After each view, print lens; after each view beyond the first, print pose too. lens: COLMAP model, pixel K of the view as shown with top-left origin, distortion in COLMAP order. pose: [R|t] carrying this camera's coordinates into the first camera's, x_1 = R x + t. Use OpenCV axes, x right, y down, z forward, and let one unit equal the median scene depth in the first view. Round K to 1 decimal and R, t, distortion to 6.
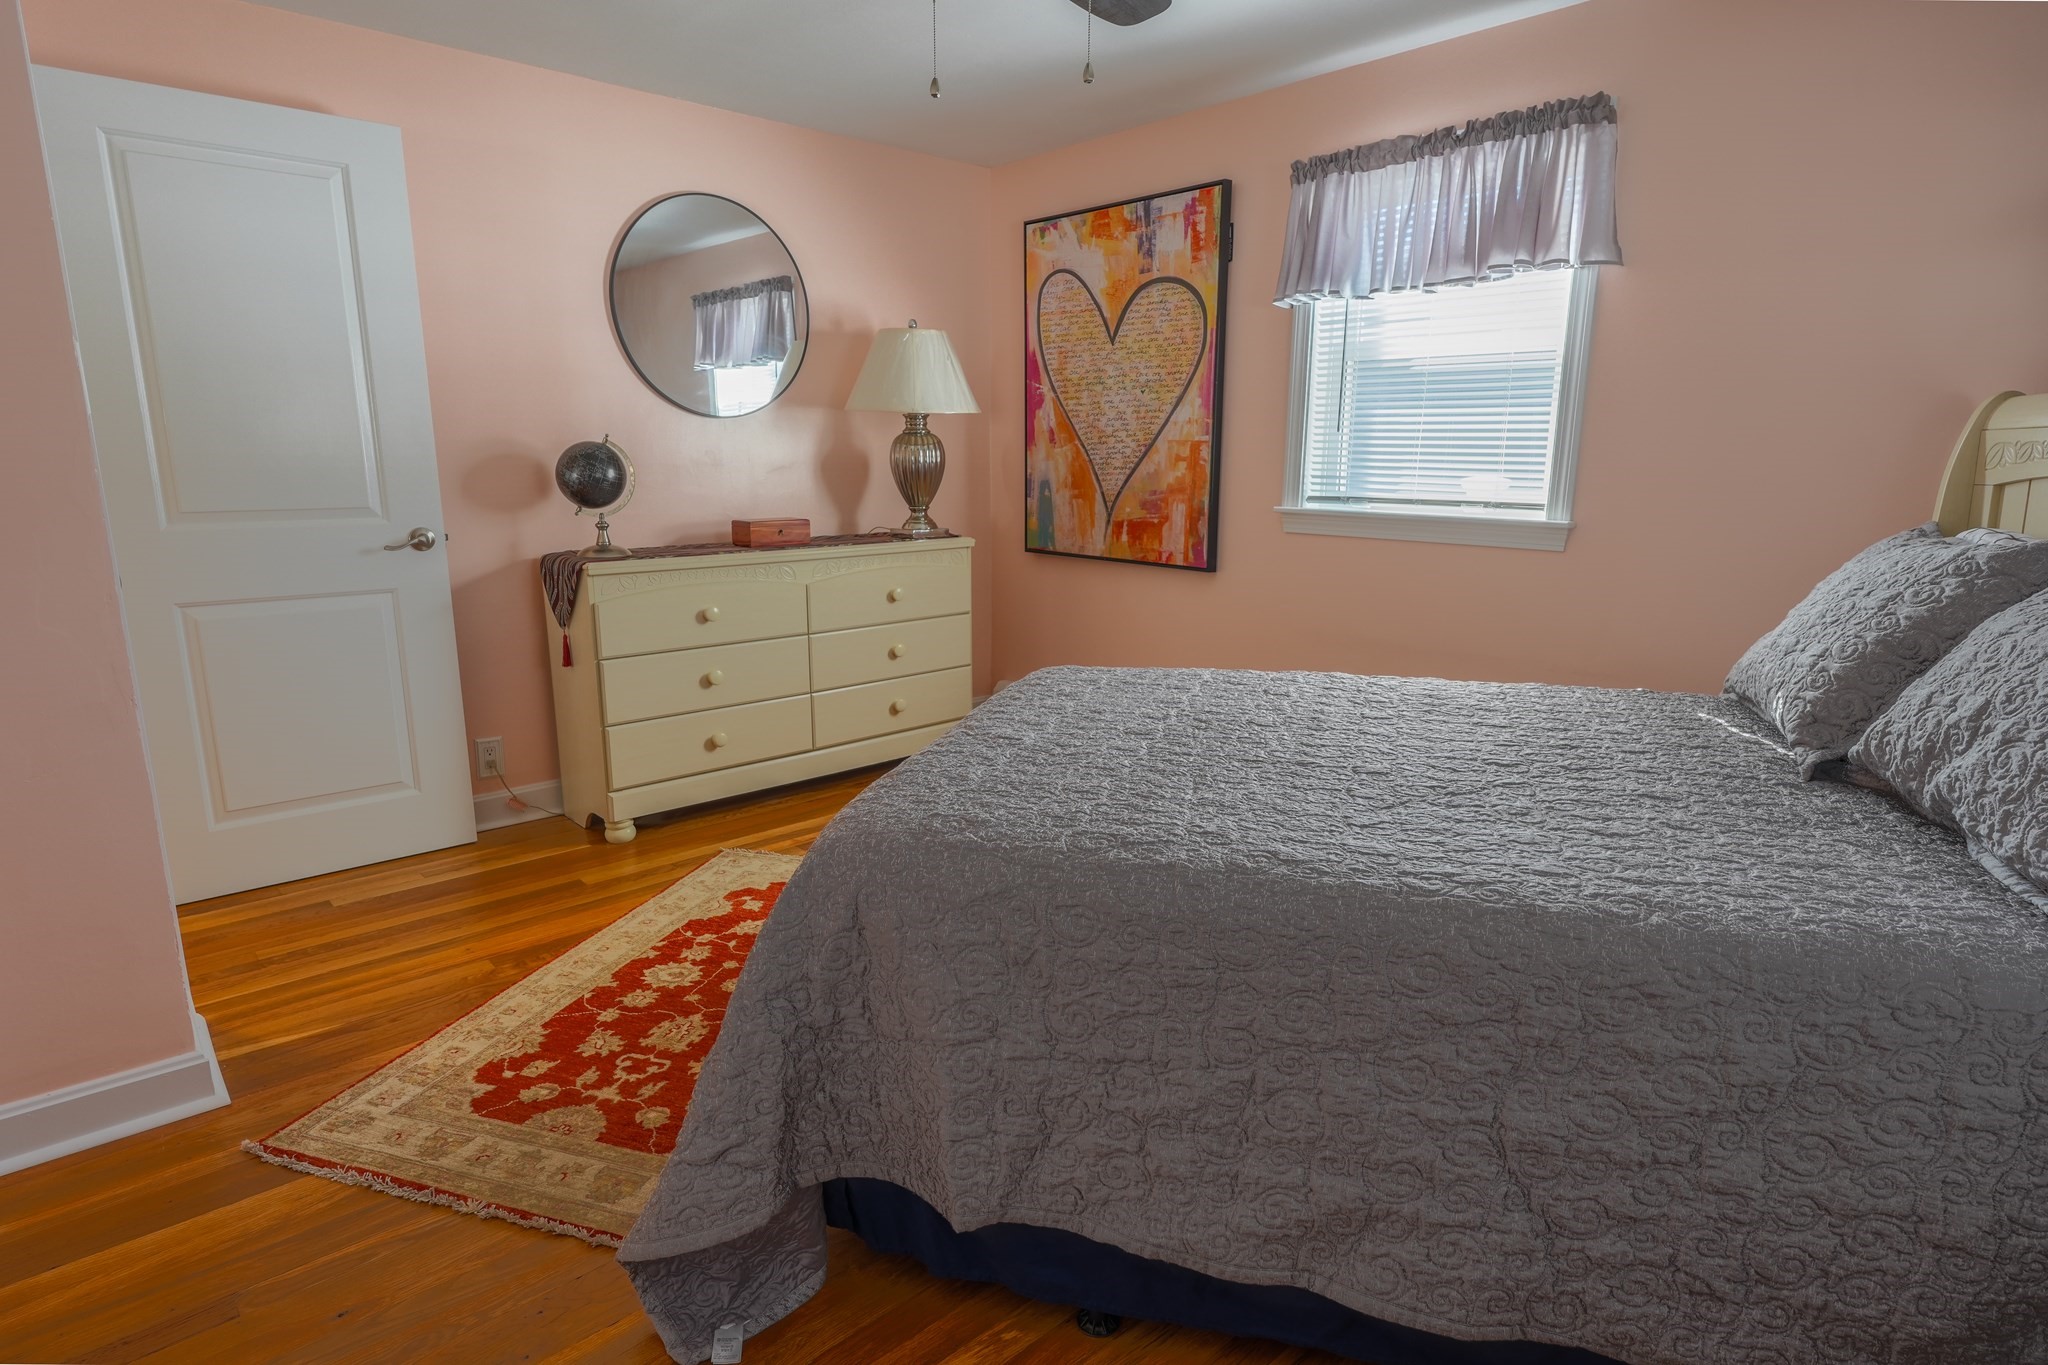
lens RADIAL K [[1106.6, 0, 1024.0], [0, 1106.6, 682.5], [0, 0, 1]] dist [0.005341, 0.000483]
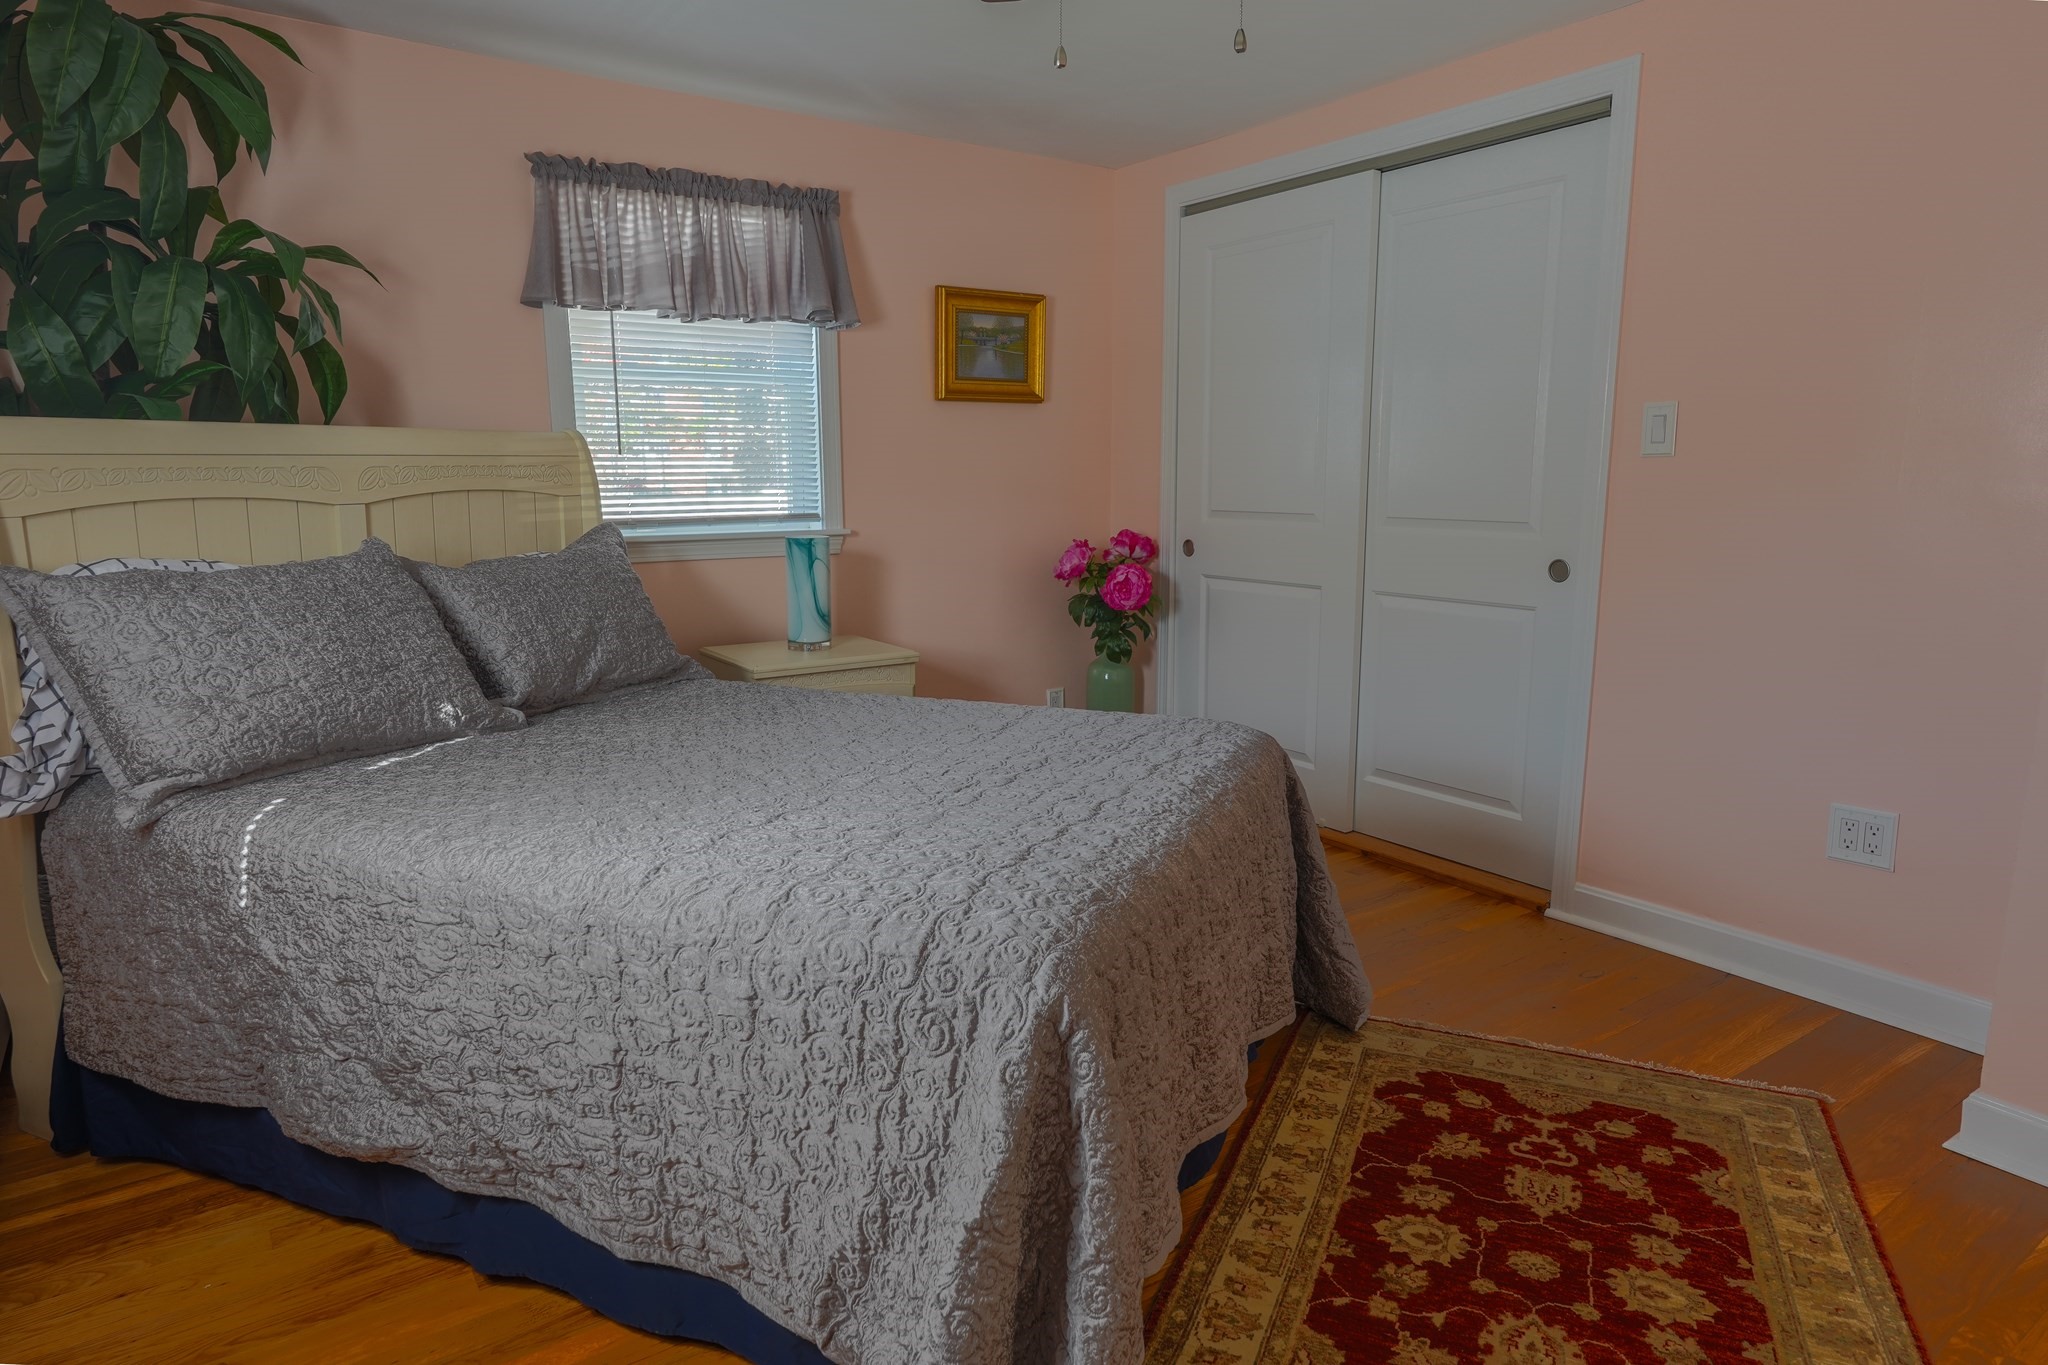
lens RADIAL K [[1190.1, 0, 1024.0], [0, 1190.1, 682.5], [0, 0, 1]] dist [-0.001043, -0.000913]
pose [[-0.992671, -0.021395, 0.118937, -0.018806], [0.024591, 0.927847, 0.372150, -0.225470], [-0.118317, 0.372348, -0.920521, 1.060765]]
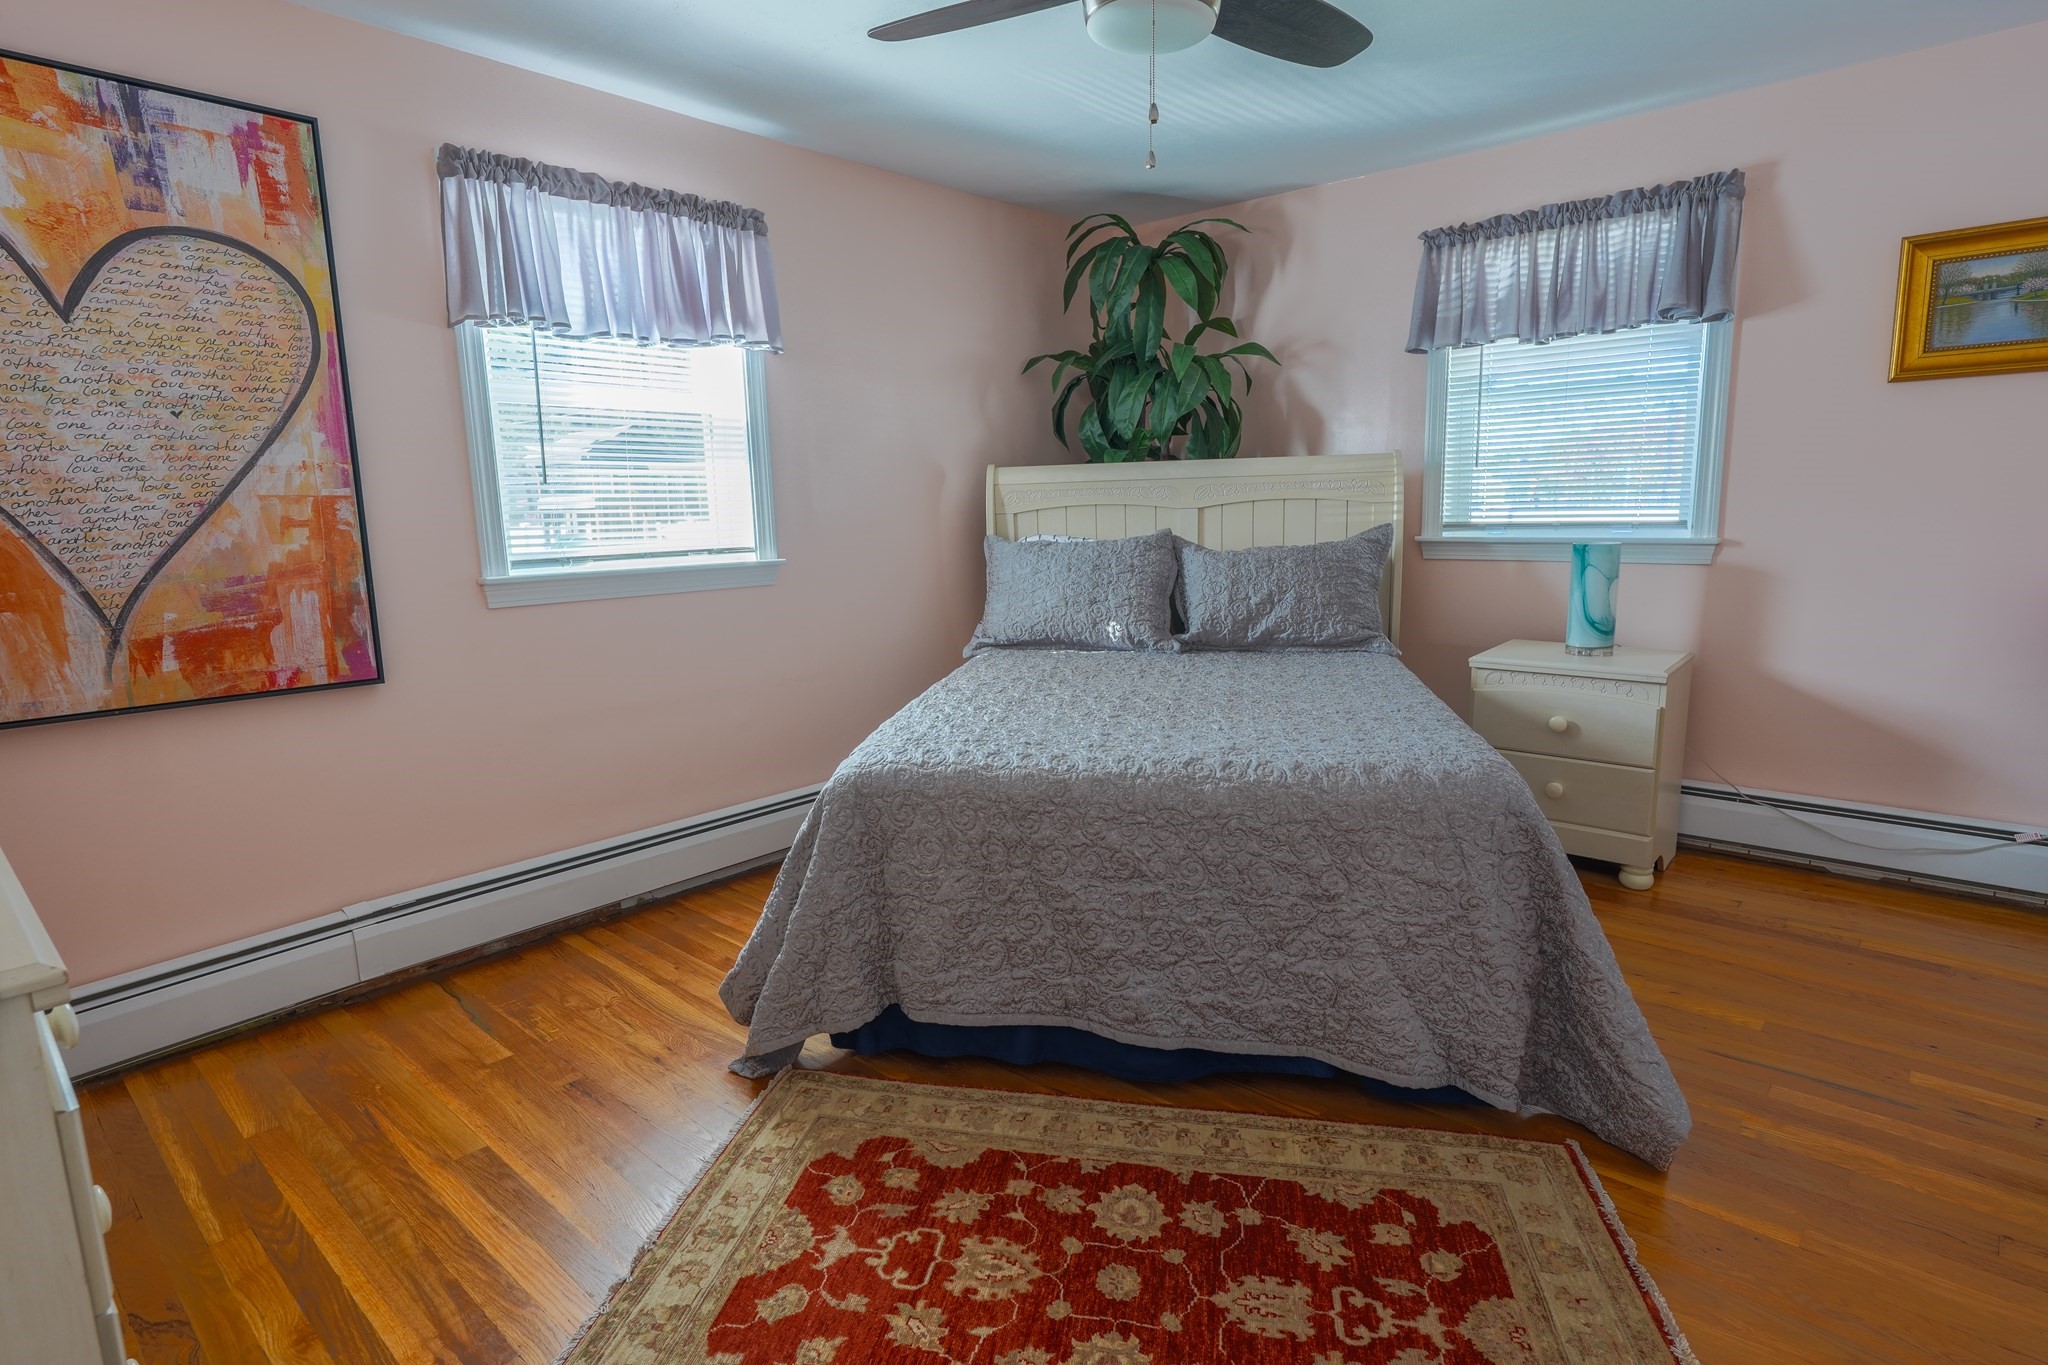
lens RADIAL K [[1059.0, 0, 1024.0], [0, 1059.0, 682.5], [0, 0, 1]] dist [-0.000727, 0.000430]
pose [[-0.109808, -0.169672, 0.979364, -0.552042], [0.226491, 0.955129, 0.190868, -0.141259], [-0.967804, 0.242776, -0.066452, 0.681490]]
